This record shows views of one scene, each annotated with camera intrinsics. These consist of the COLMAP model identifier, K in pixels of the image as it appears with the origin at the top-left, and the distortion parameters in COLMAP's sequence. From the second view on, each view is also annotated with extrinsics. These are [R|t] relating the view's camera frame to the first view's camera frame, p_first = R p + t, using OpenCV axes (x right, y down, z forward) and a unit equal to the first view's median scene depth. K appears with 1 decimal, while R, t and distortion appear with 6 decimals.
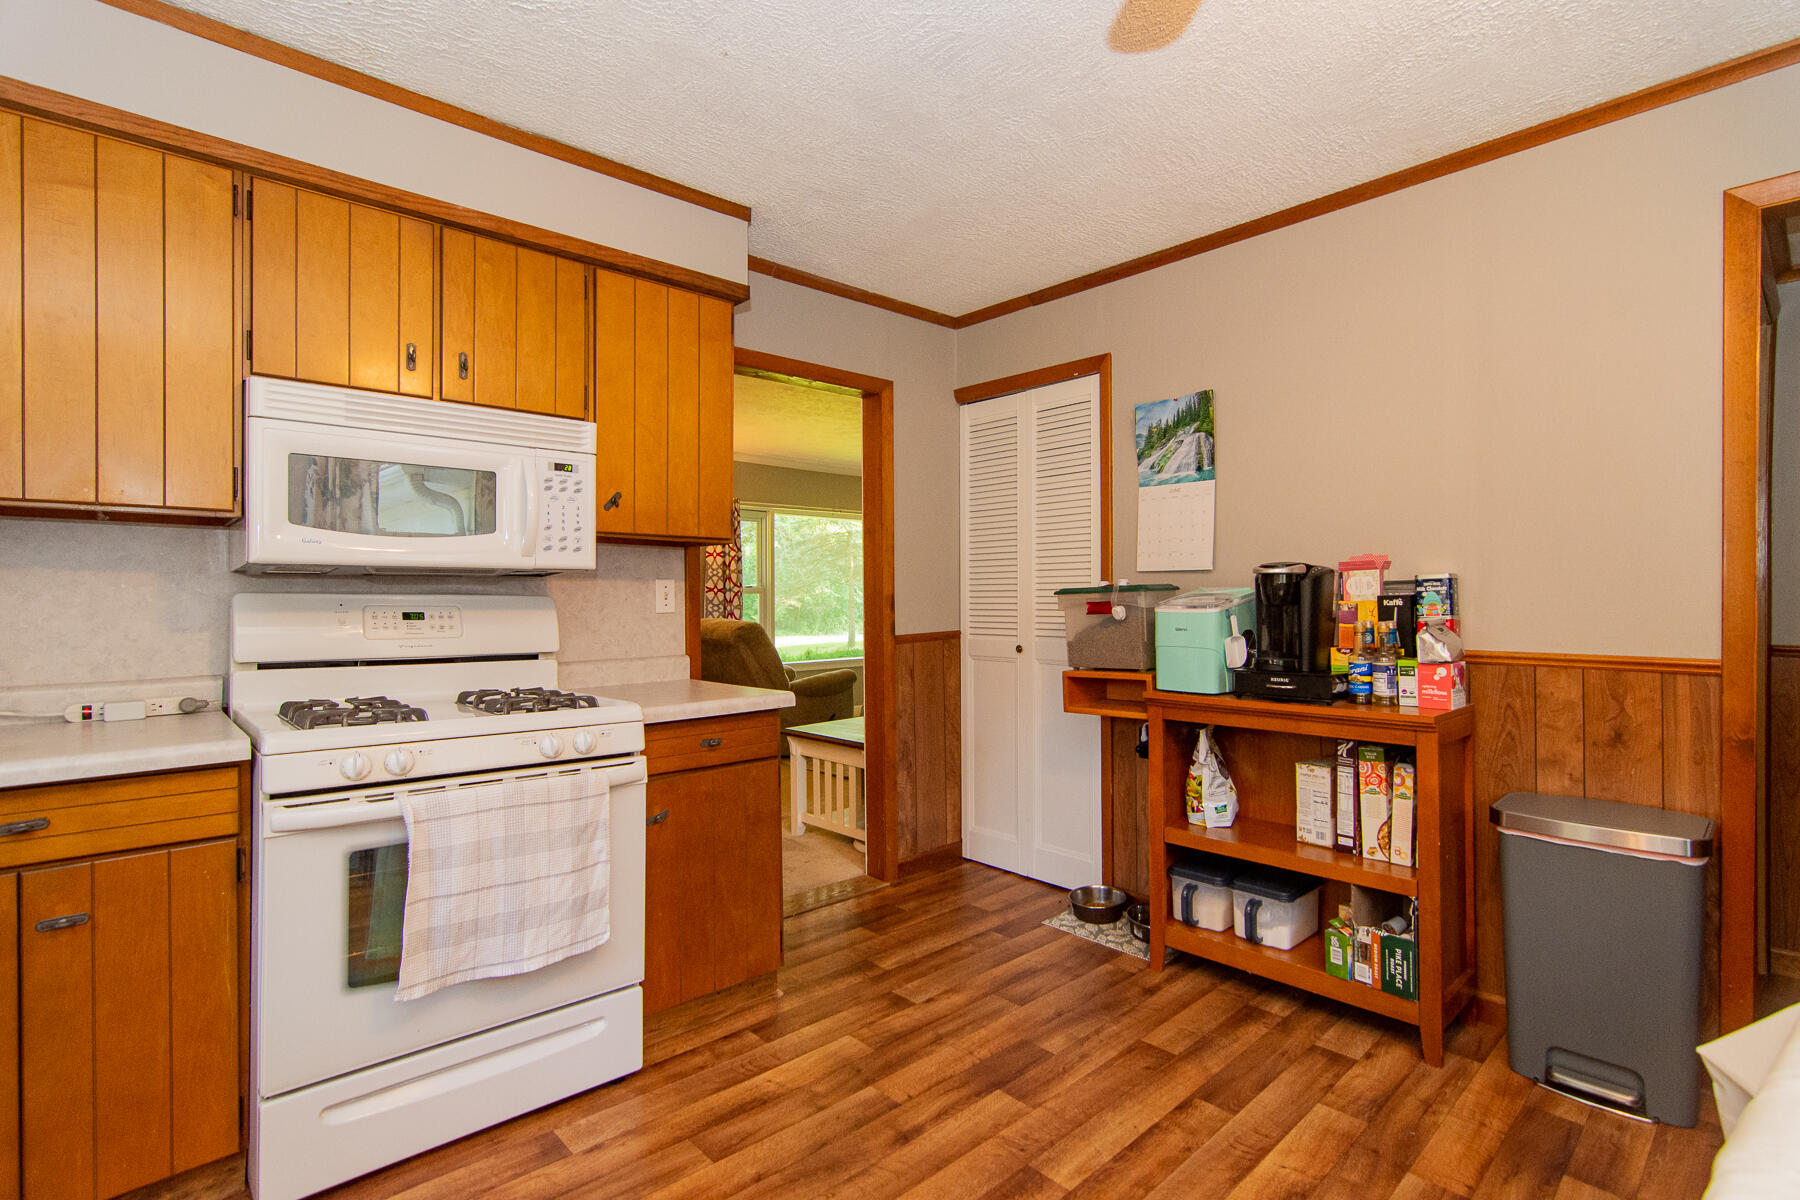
lens RADIAL K [[867.7, 0, 900.8], [0, 867.7, 674.4], [0, 0, 1]] dist [0.002369, 0.000504]
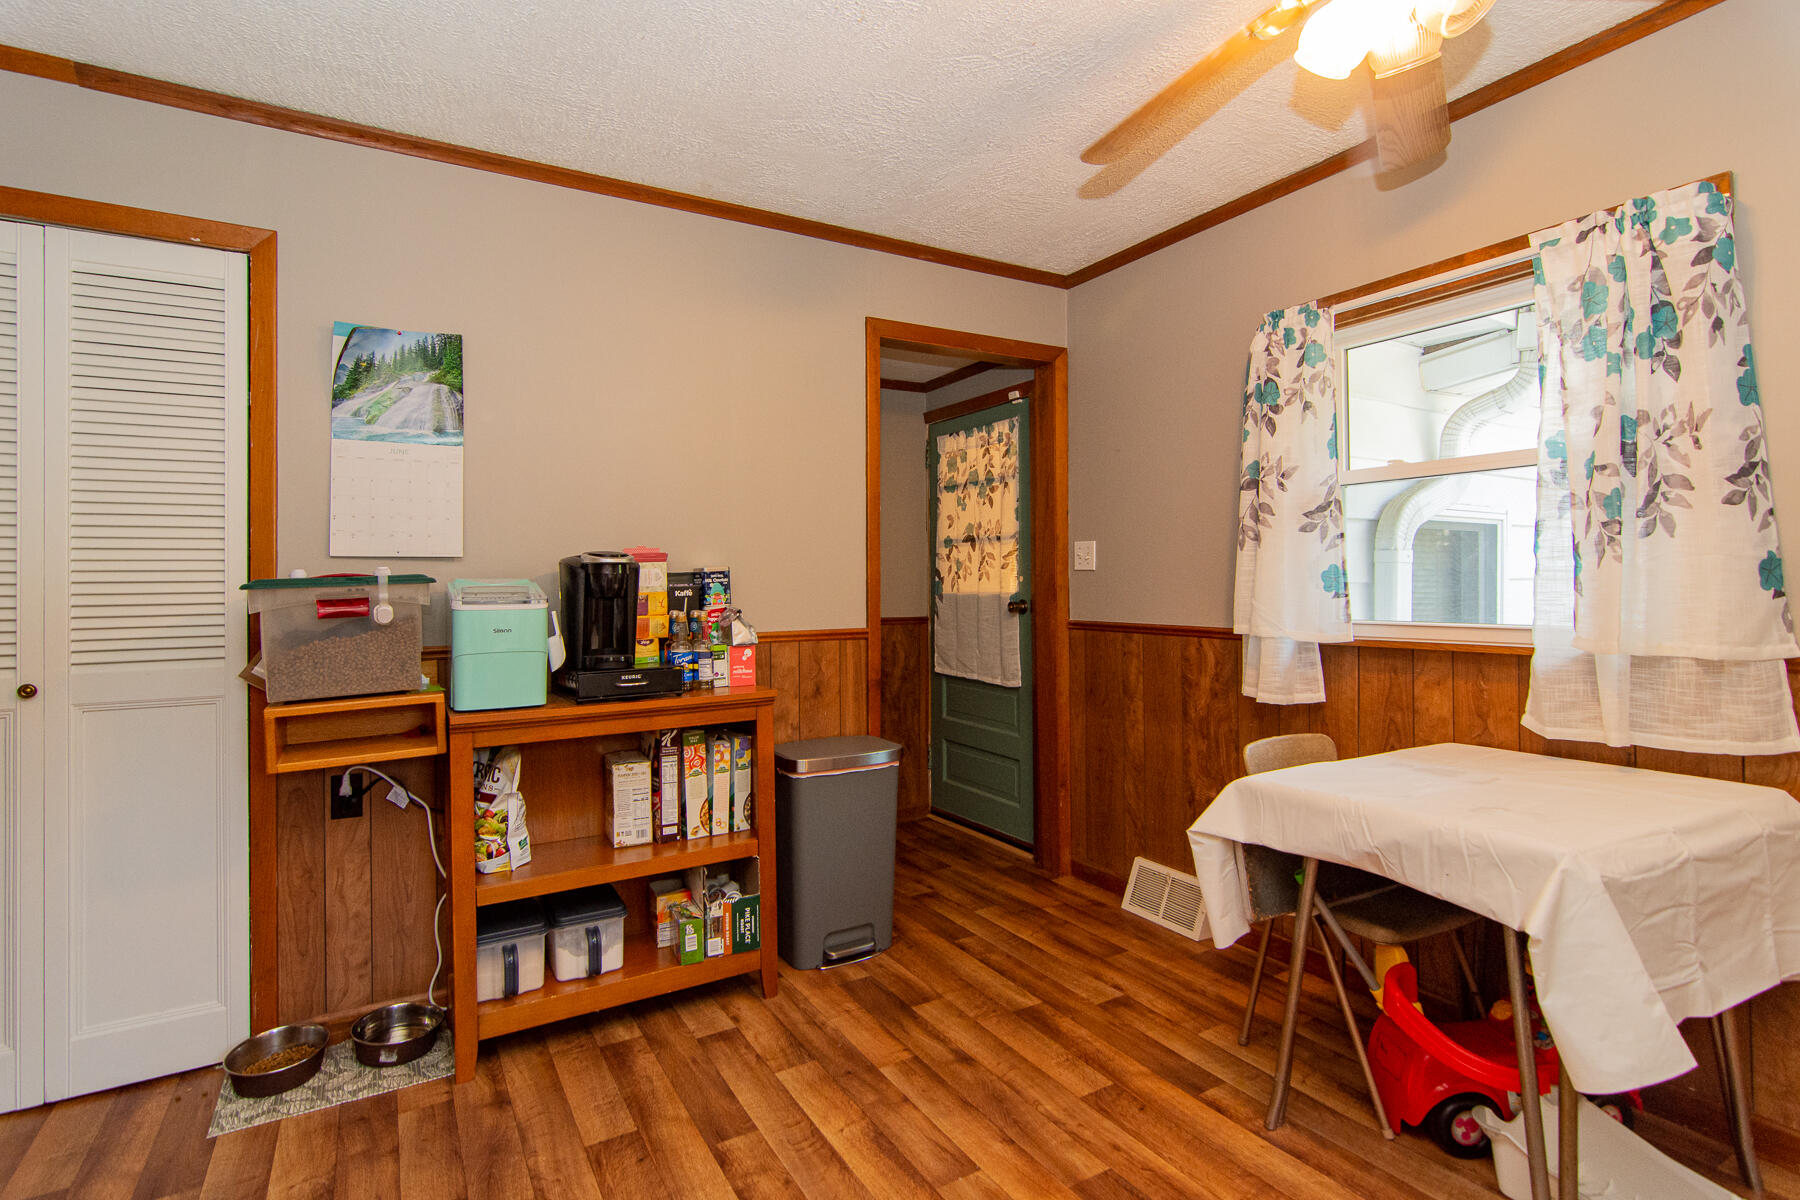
lens RADIAL K [[890.7, 0, 910.8], [0, 890.7, 632.6], [0, 0, 1]] dist [0.003604, 0.001274]
pose [[0.206507, -0.055575, 0.976866, -0.428714], [0.100000, 0.994356, 0.035430, -0.044478], [-0.973322, 0.090370, 0.210899, 0.491757]]
